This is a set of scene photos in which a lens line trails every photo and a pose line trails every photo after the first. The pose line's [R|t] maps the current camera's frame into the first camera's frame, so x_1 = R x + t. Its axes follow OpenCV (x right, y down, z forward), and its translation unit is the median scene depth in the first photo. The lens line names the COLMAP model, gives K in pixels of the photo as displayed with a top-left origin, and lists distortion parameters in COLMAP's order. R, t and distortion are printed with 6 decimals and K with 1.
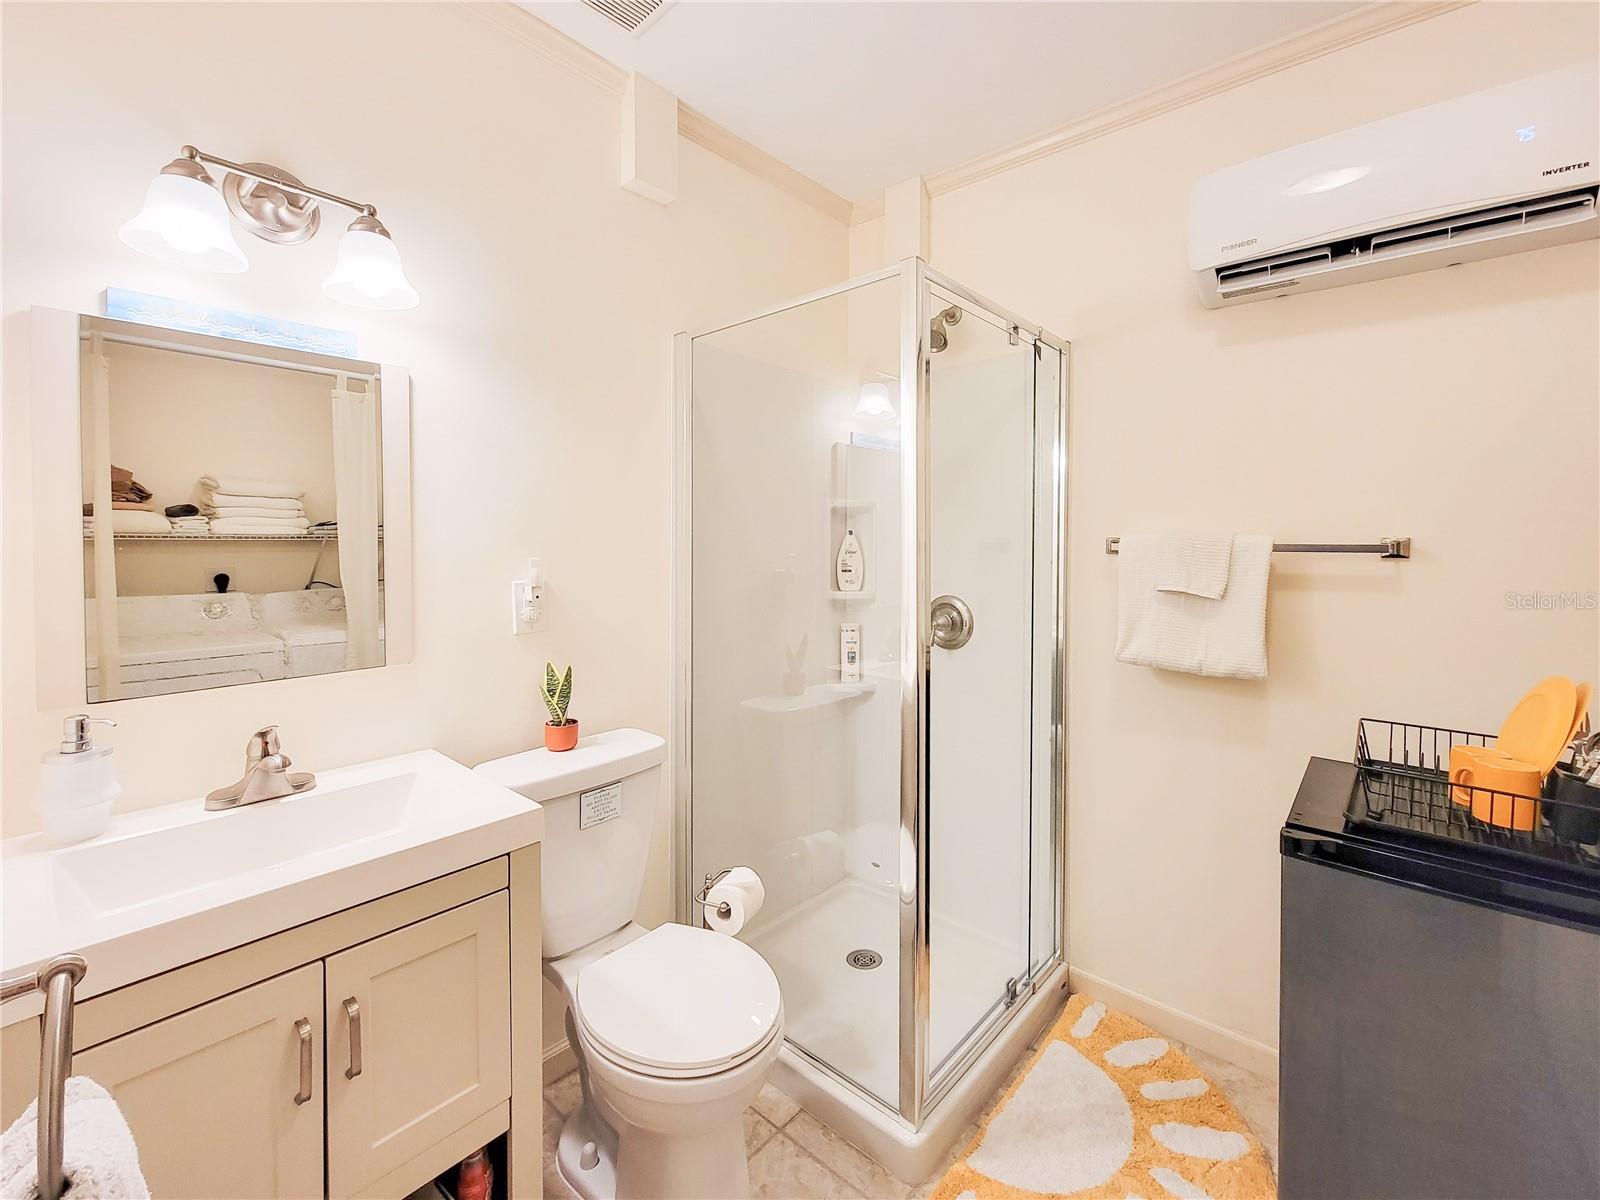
lens RADIAL K [[686.5, 0, 803.6], [0, 686.5, 542.1], [0, 0, 1]] dist [0.000344, 0.001232]
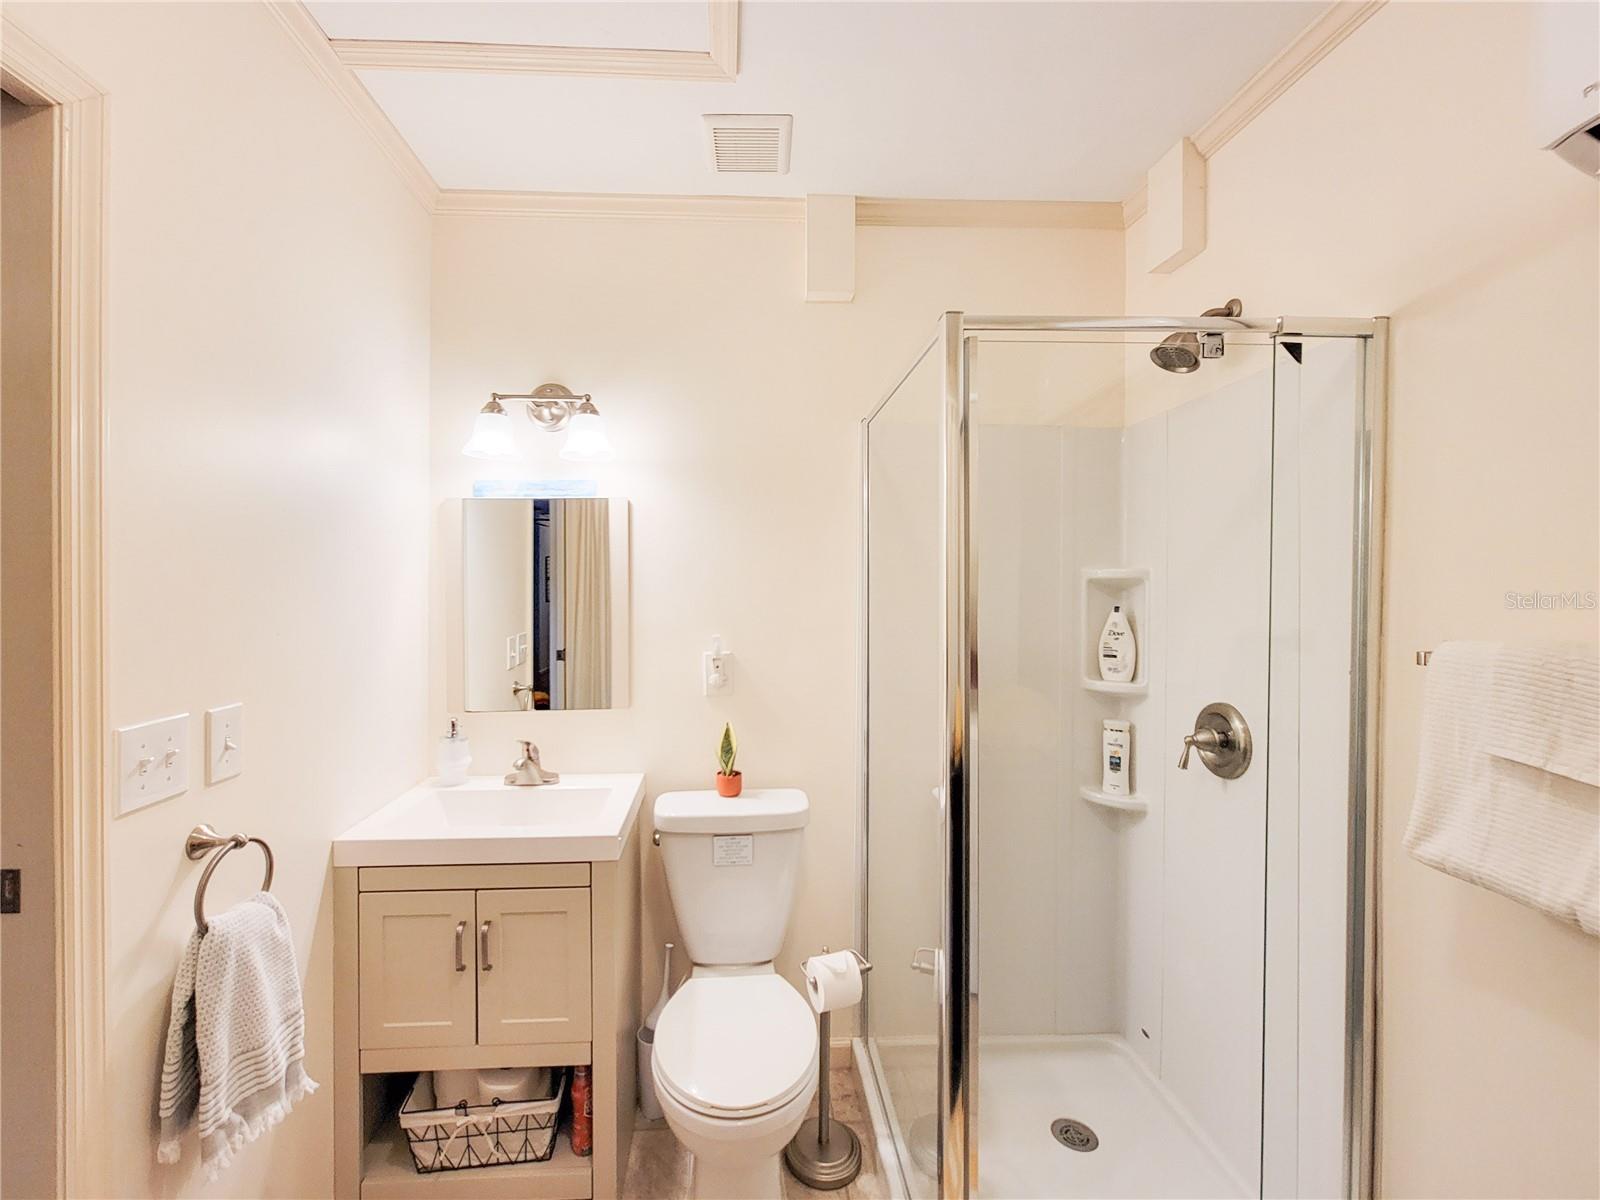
lens RADIAL K [[686.5, 0, 776.0], [0, 686.5, 577.0], [0, 0, 1]] dist [0.000344, 0.001232]
pose [[0.691979, -0.003554, -0.721909, 0.544316], [0.002756, 0.999994, -0.002282, -0.073987], [0.721913, -0.000411, 0.691984, 0.214228]]
